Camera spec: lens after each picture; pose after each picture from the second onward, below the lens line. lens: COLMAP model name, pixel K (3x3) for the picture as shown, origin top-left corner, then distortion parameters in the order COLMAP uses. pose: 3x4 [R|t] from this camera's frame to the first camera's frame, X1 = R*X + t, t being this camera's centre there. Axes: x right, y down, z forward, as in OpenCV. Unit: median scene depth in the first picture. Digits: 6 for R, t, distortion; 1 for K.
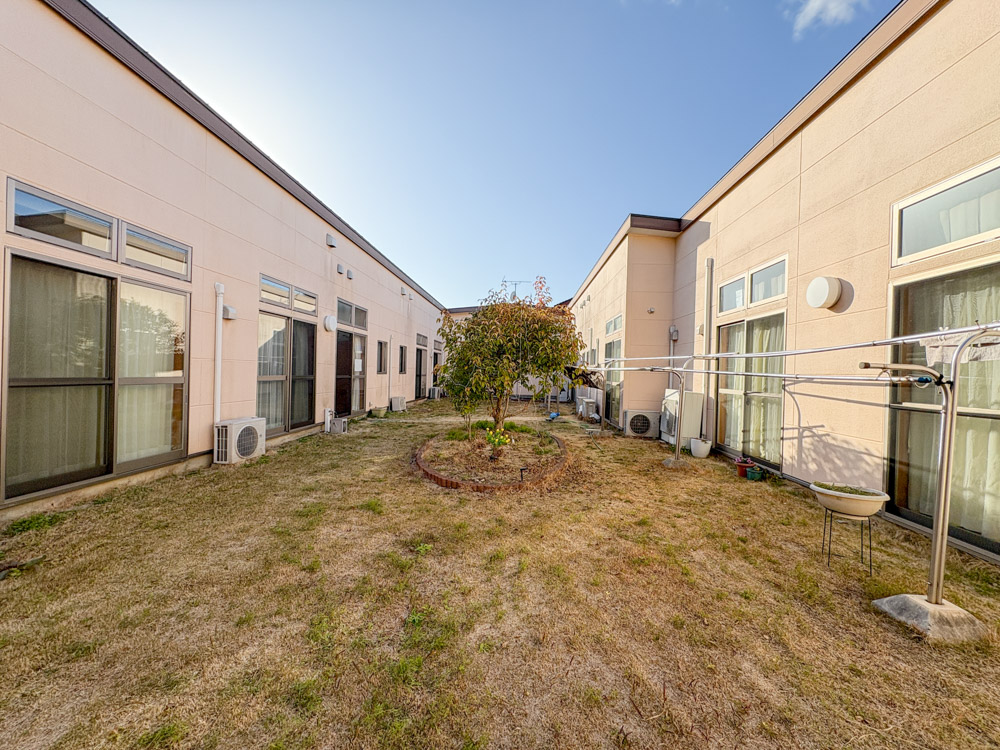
lens RADIAL K [[397.4, 0, 500.0], [0, 397.4, 375.0], [0, 0, 1]] dist [0.000880, -0.000232]
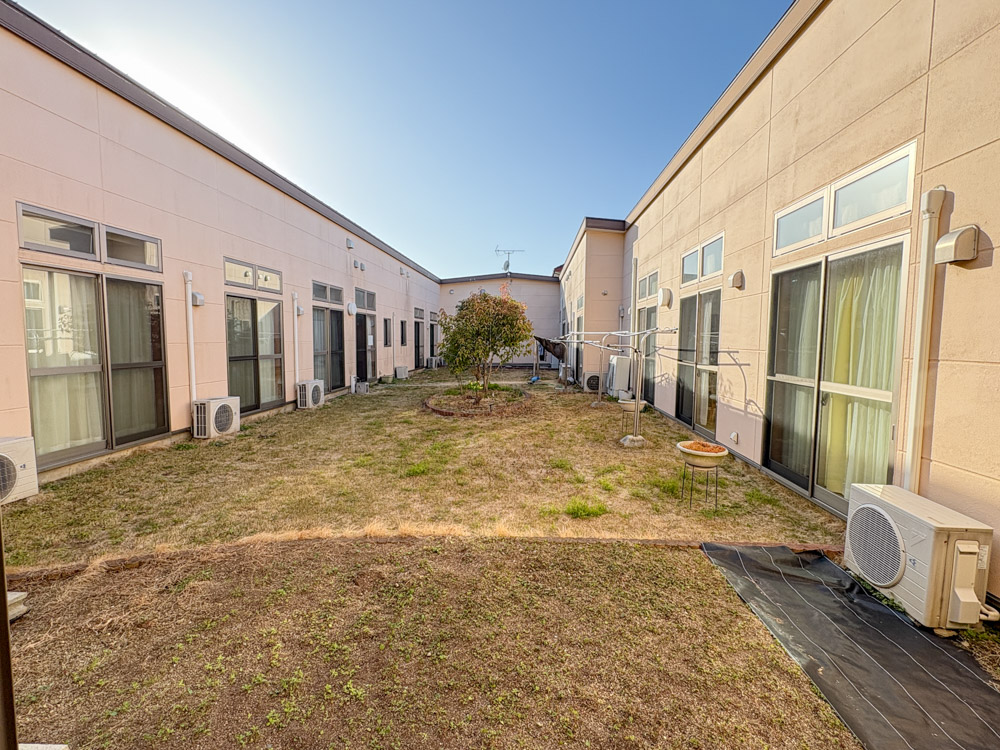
lens RADIAL K [[475.4, 0, 500.0], [0, 475.4, 375.0], [0, 0, 1]] dist [-0.000486, -0.000065]
pose [[0.999735, -0.018421, -0.013781, 0.078193], [0.019354, 0.997295, 0.070908, -0.019936], [0.012438, -0.071156, 0.997388, -0.623491]]
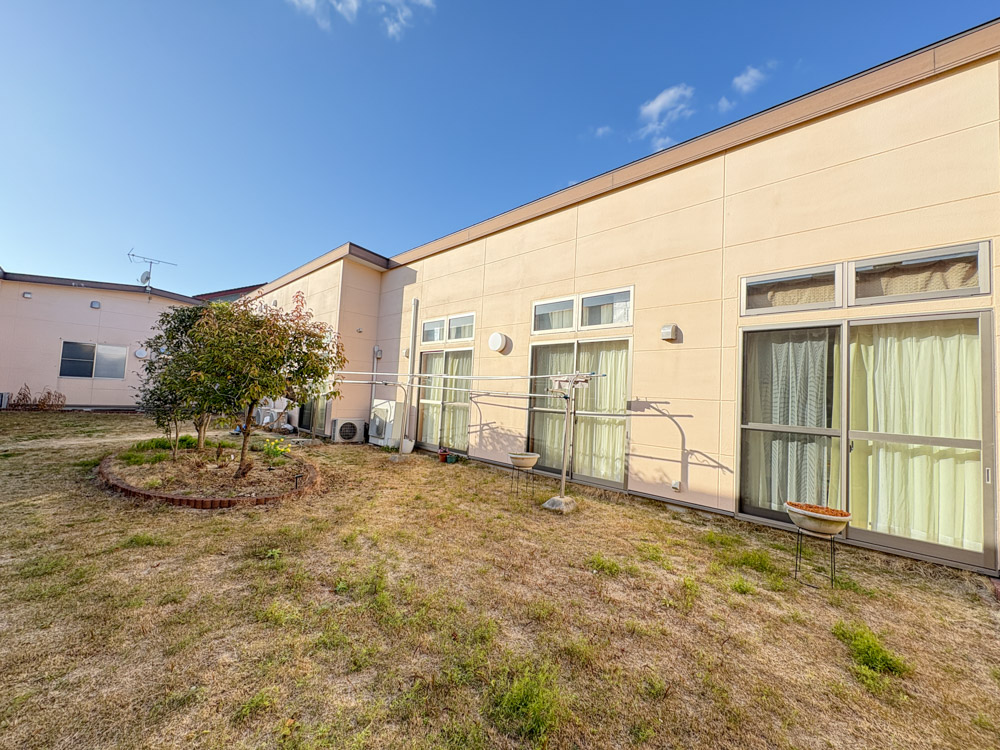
lens RADIAL K [[397.4, 0, 500.0], [0, 397.4, 375.0], [0, 0, 1]] dist [0.000880, -0.000232]
pose [[0.655001, 0.047213, 0.754152, -0.249247], [-0.030023, 0.998884, -0.036458, -0.005457], [-0.755031, 0.001238, 0.655688, -0.056564]]
